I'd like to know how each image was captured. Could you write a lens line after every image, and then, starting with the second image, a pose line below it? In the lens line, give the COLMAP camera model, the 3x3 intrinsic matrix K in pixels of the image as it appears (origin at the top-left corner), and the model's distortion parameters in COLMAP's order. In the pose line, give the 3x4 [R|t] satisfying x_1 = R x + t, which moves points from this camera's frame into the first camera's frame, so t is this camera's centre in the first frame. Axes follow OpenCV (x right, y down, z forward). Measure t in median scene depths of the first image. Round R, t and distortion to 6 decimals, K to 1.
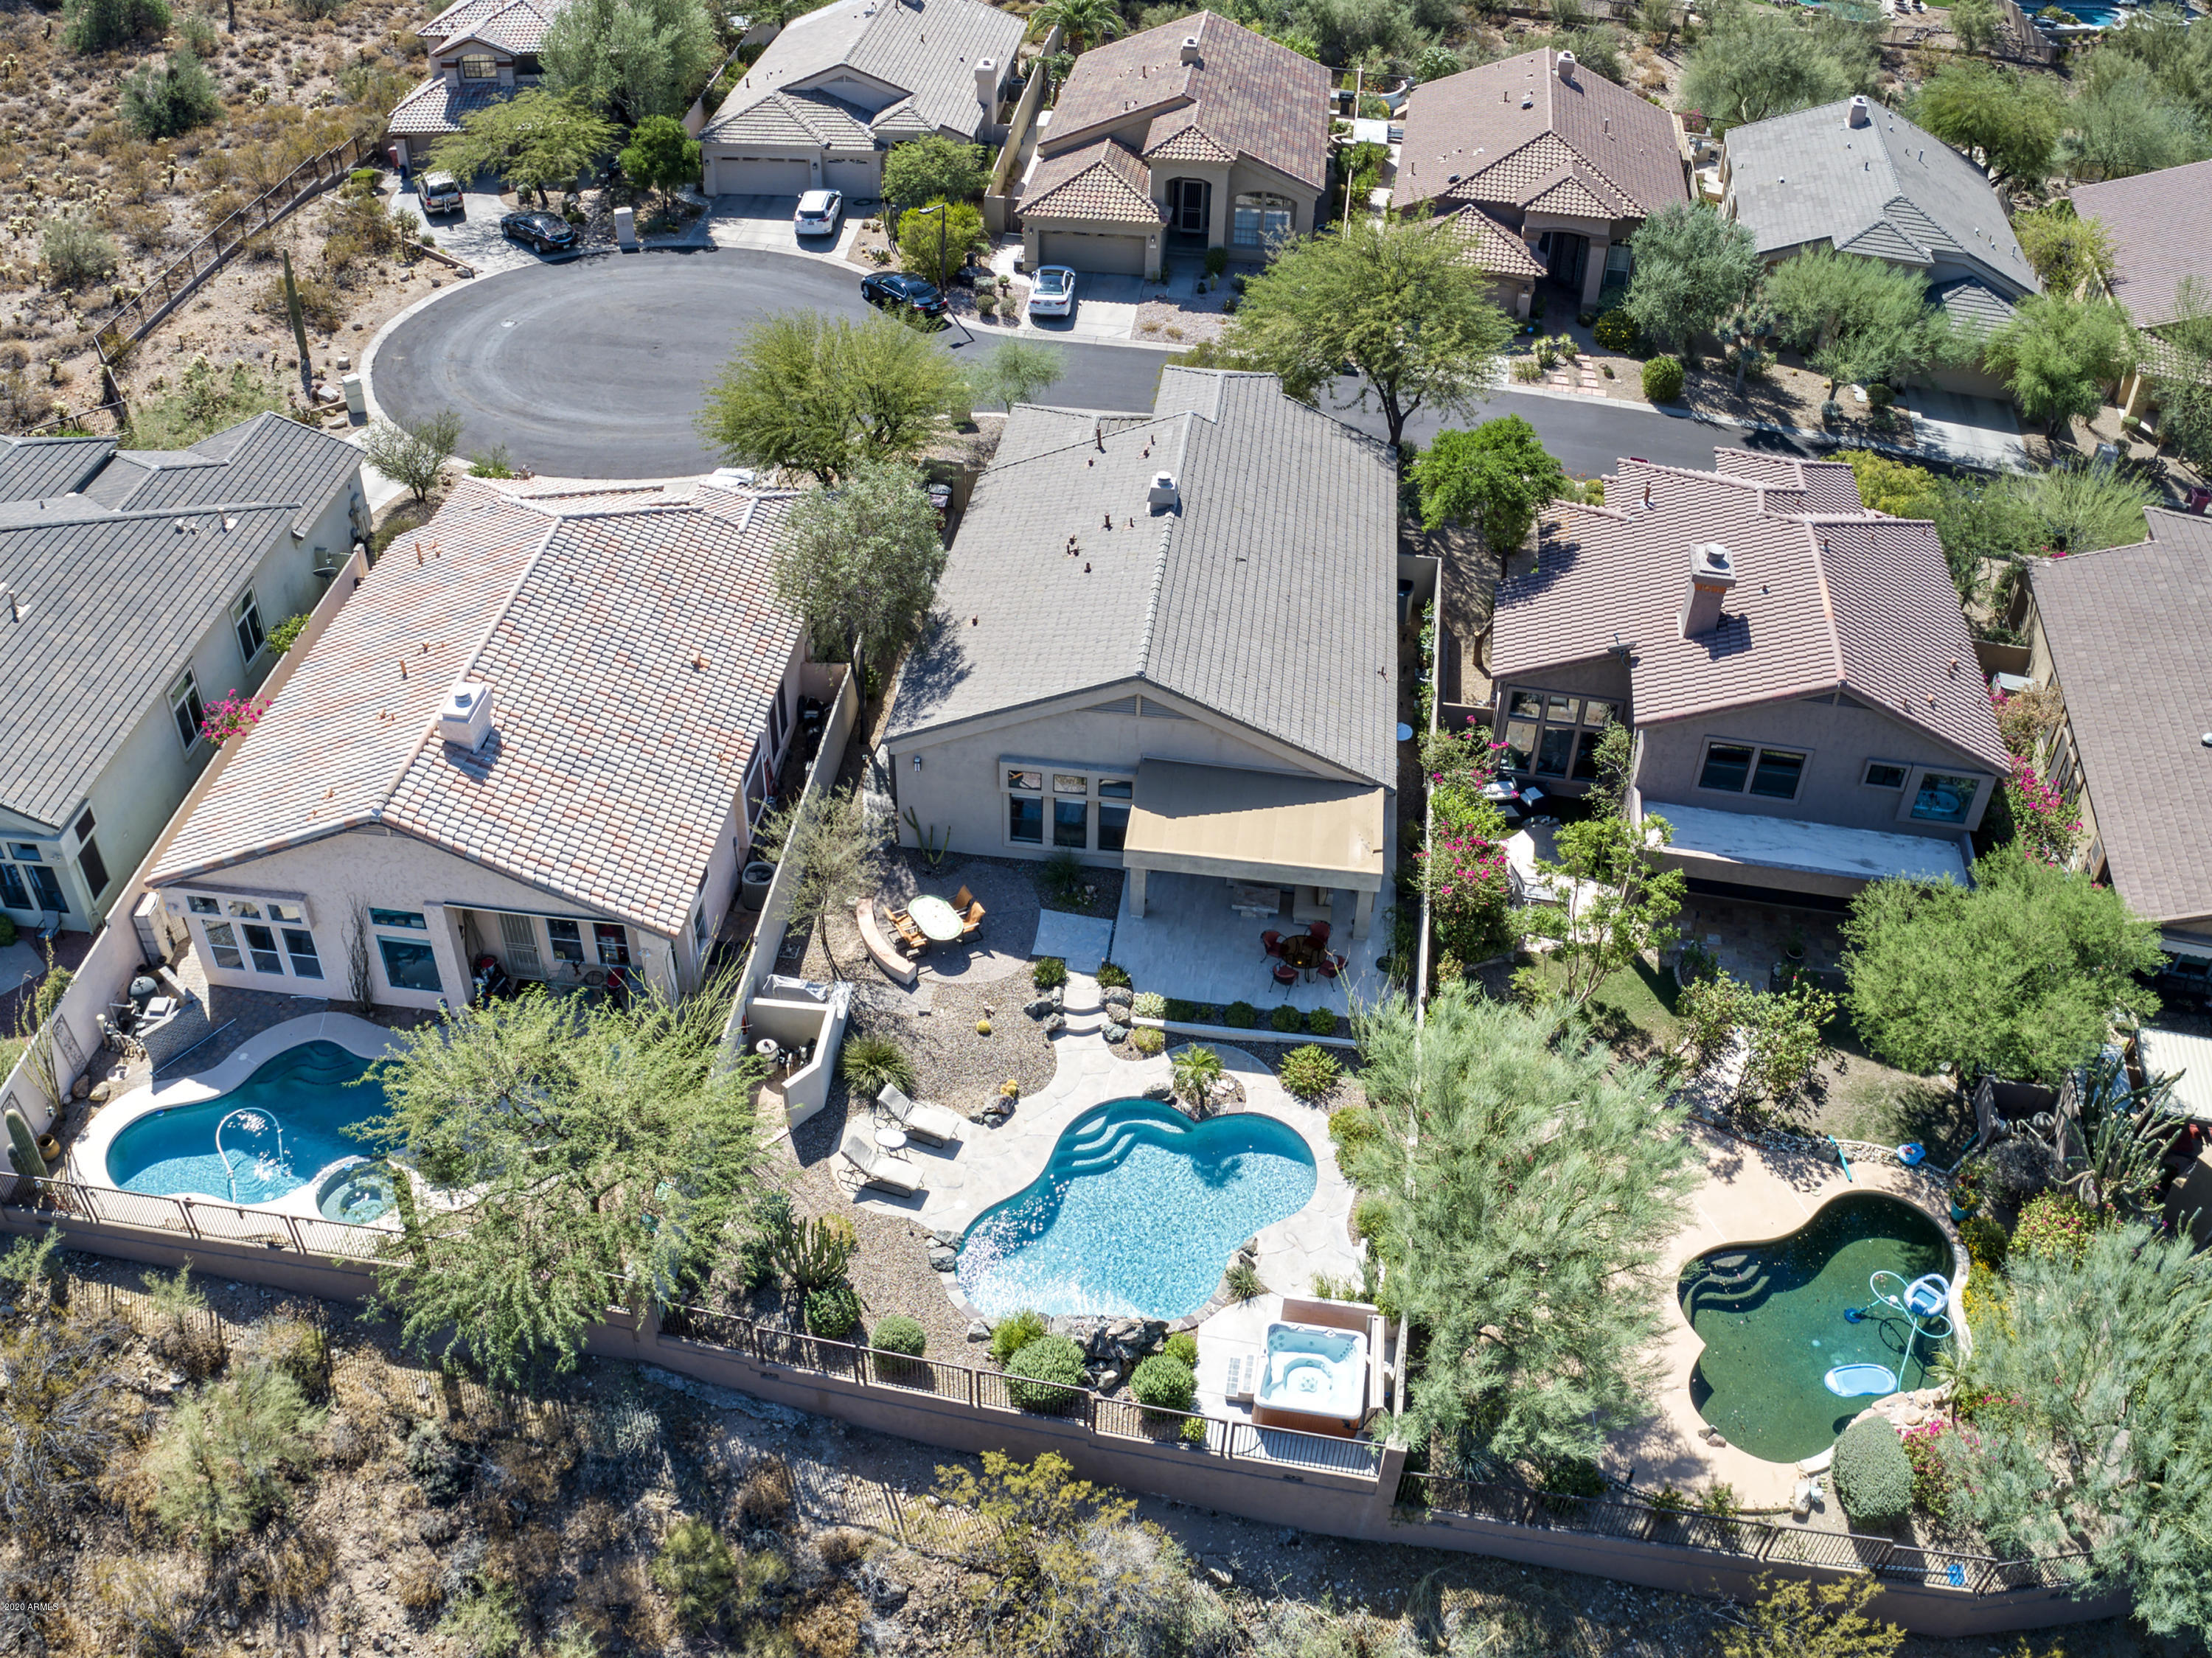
lens RADIAL K [[1992.3, 0, 1029.7], [0, 1992.3, 824.4], [0, 0, 1]] dist [-0.177291, 0.037966]
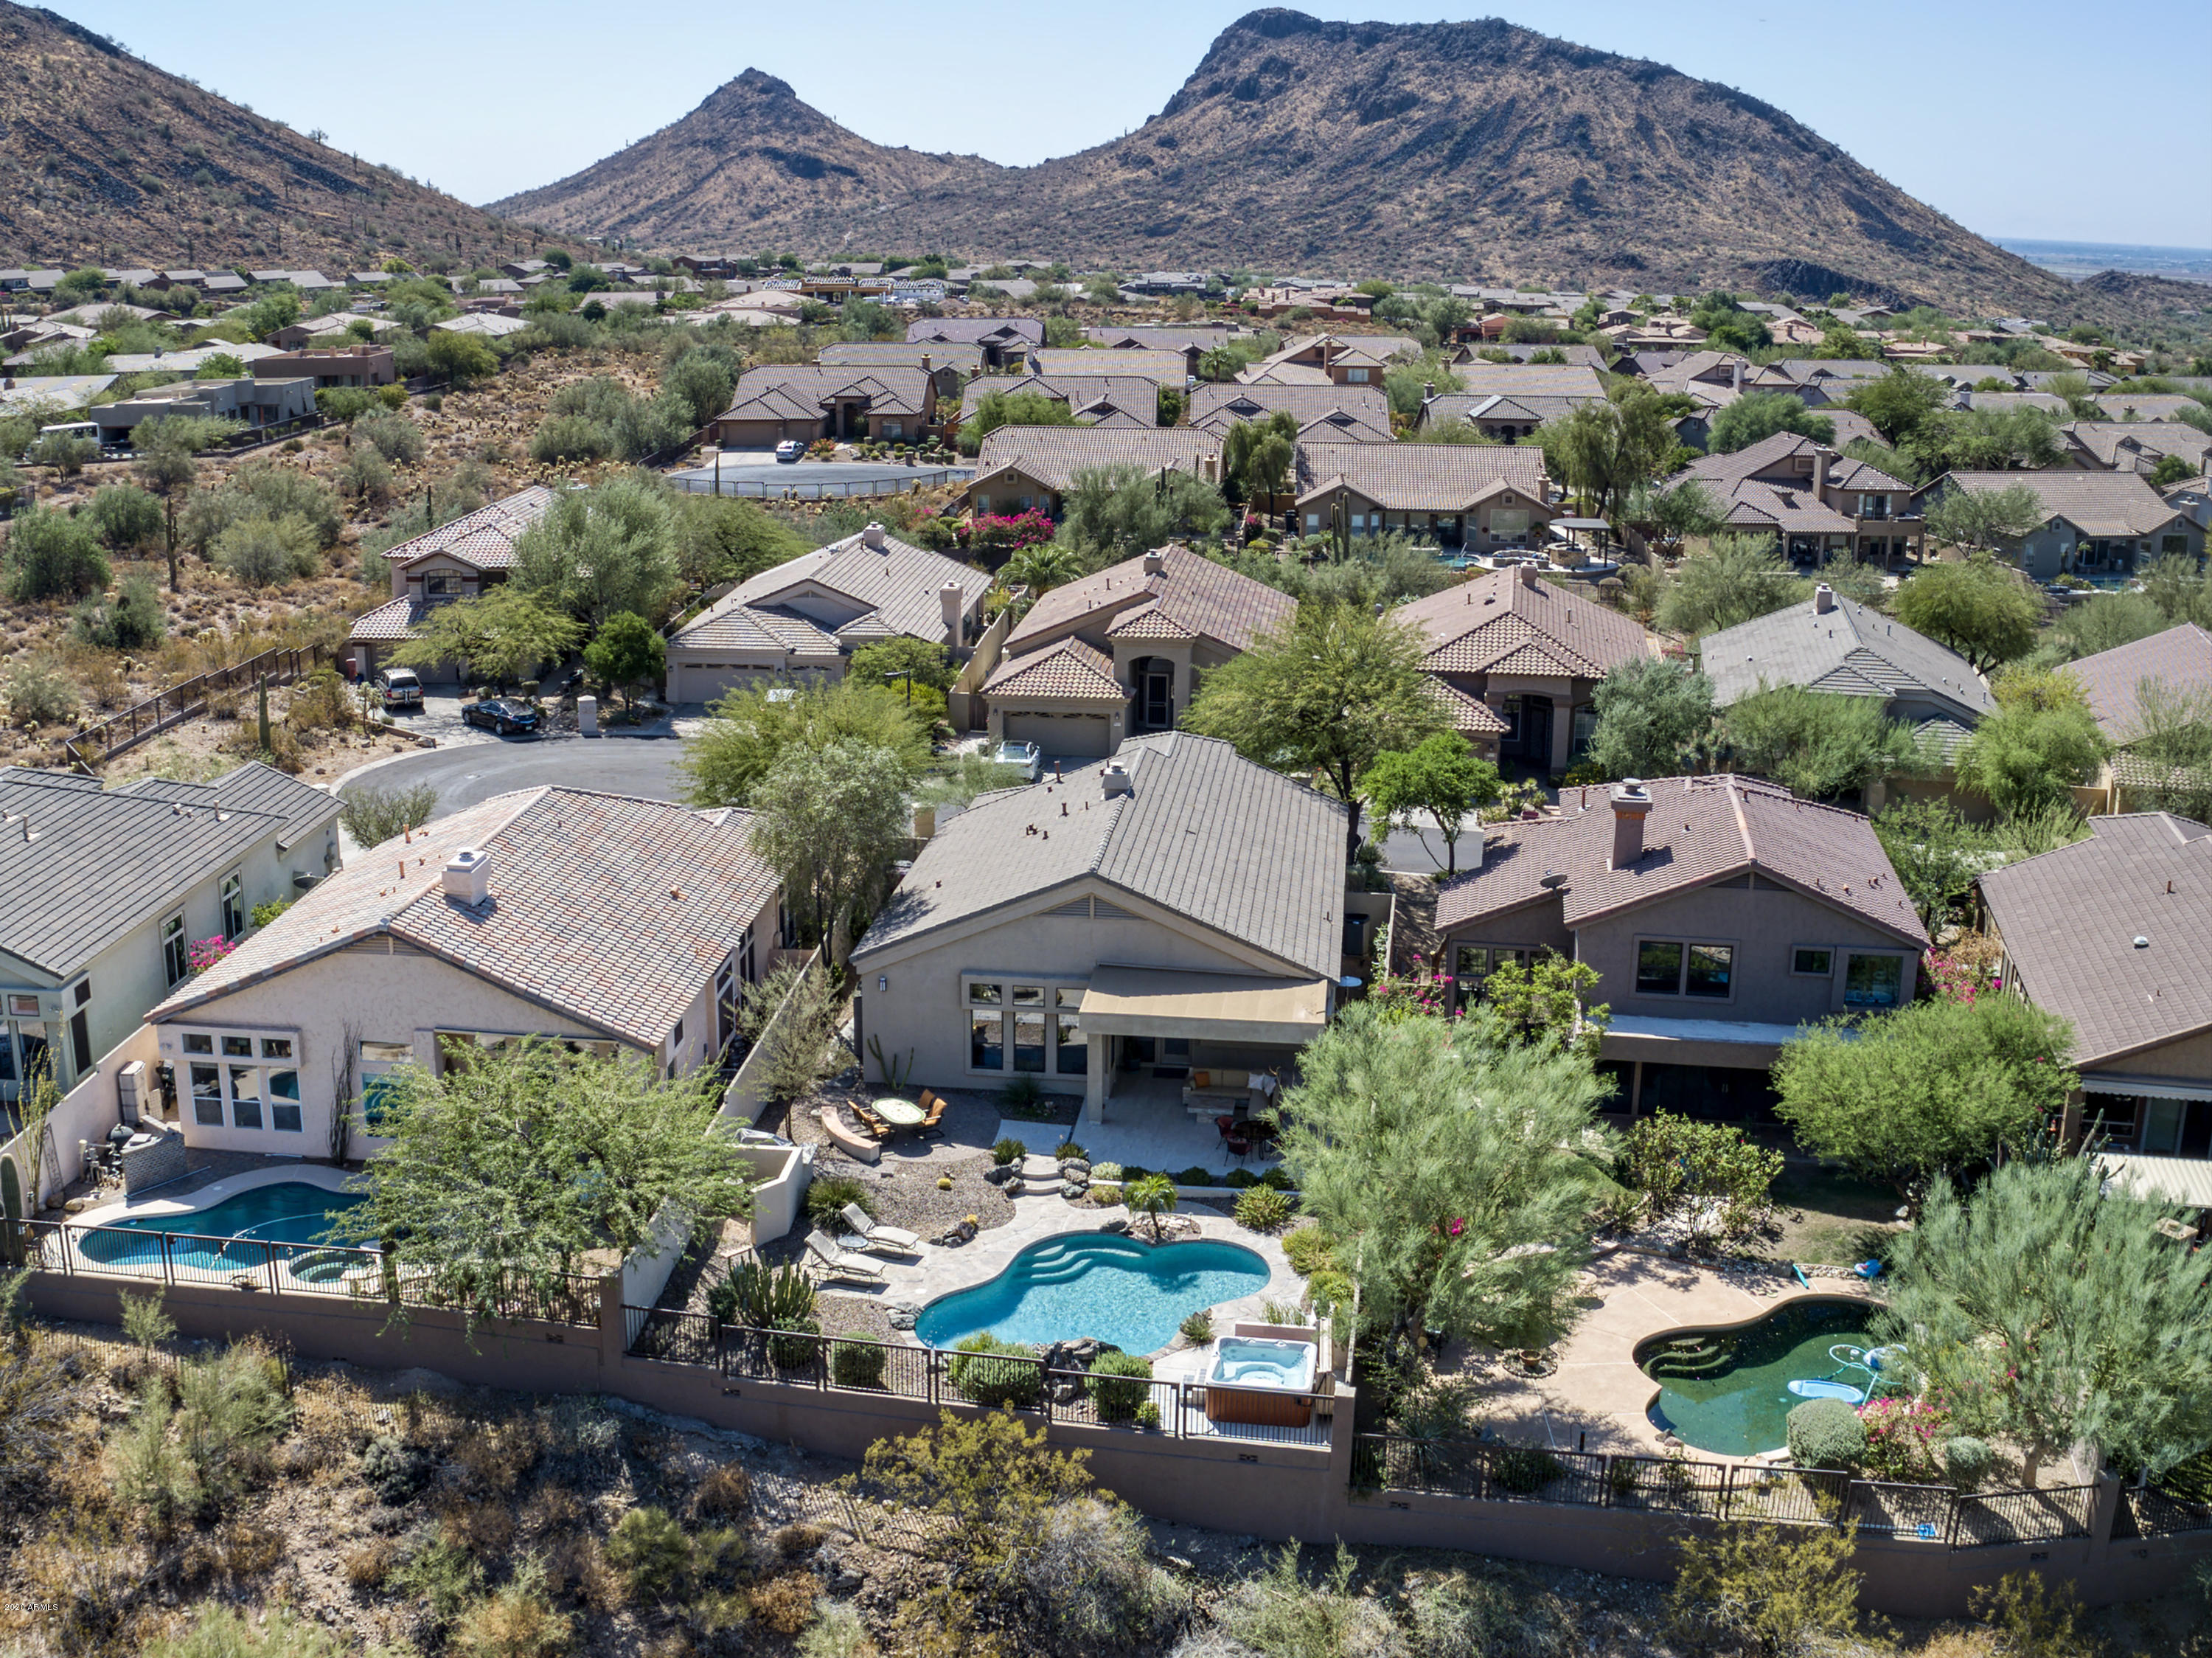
lens RADIAL K [[2480.2, 0, 986.3], [0, 2480.2, 790.5], [0, 0, 1]] dist [-0.177348, 0.000000]
pose [[0.999980, -0.001173, -0.006181, 0.006656], [-0.001472, 0.911575, -0.411132, 0.447535], [0.006116, 0.411133, 0.911555, -0.245342]]
